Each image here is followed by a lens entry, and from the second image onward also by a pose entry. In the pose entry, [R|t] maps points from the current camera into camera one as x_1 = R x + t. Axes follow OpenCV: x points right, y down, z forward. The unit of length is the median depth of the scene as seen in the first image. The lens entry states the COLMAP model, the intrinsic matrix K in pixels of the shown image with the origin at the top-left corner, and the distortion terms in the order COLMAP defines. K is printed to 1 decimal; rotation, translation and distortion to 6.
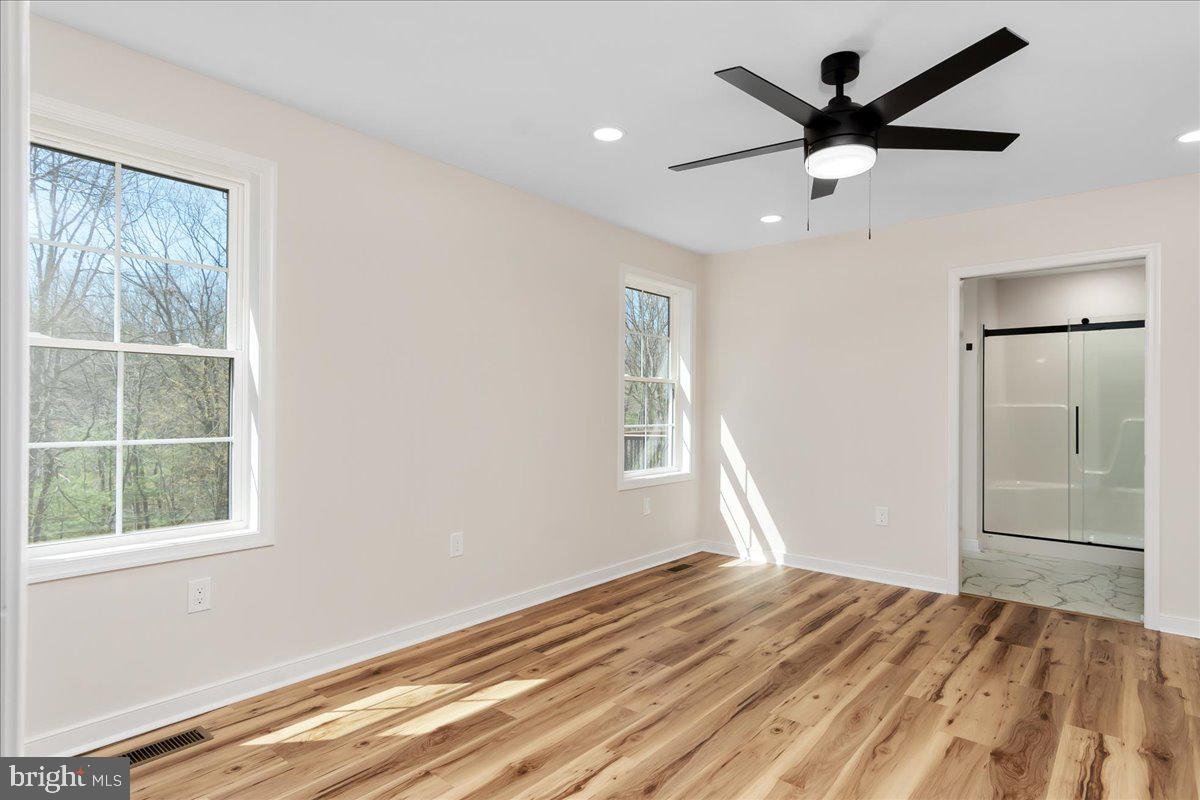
lens RADIAL K [[653.7, 0, 599.8], [0, 653.7, 399.0], [0, 0, 1]] dist [0.012770, 0.001001]
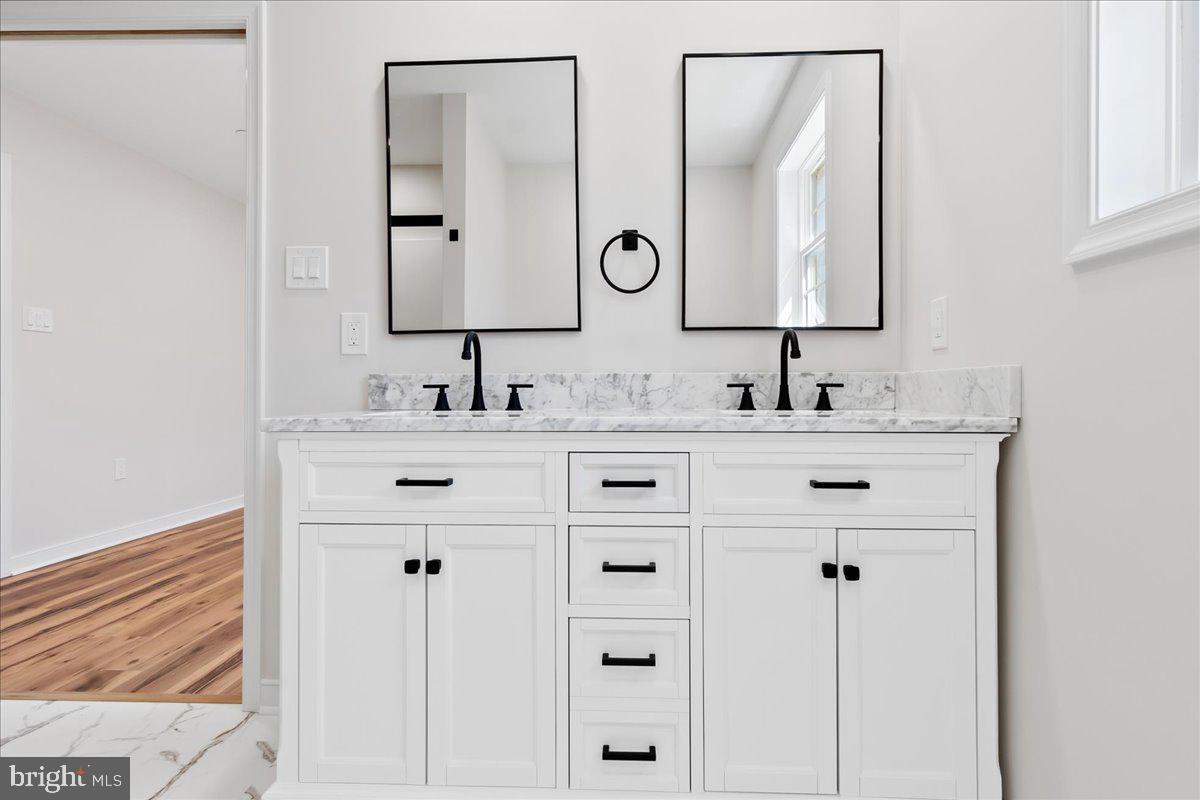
lens RADIAL K [[653.7, 0, 608.7], [0, 653.7, 395.1], [0, 0, 1]] dist [0.012770, 0.001001]
pose [[-0.802974, 0.004760, -0.595994, 0.792596], [0.002450, 0.999986, 0.004686, 0.096182], [0.596008, 0.002303, -0.802975, 1.947256]]
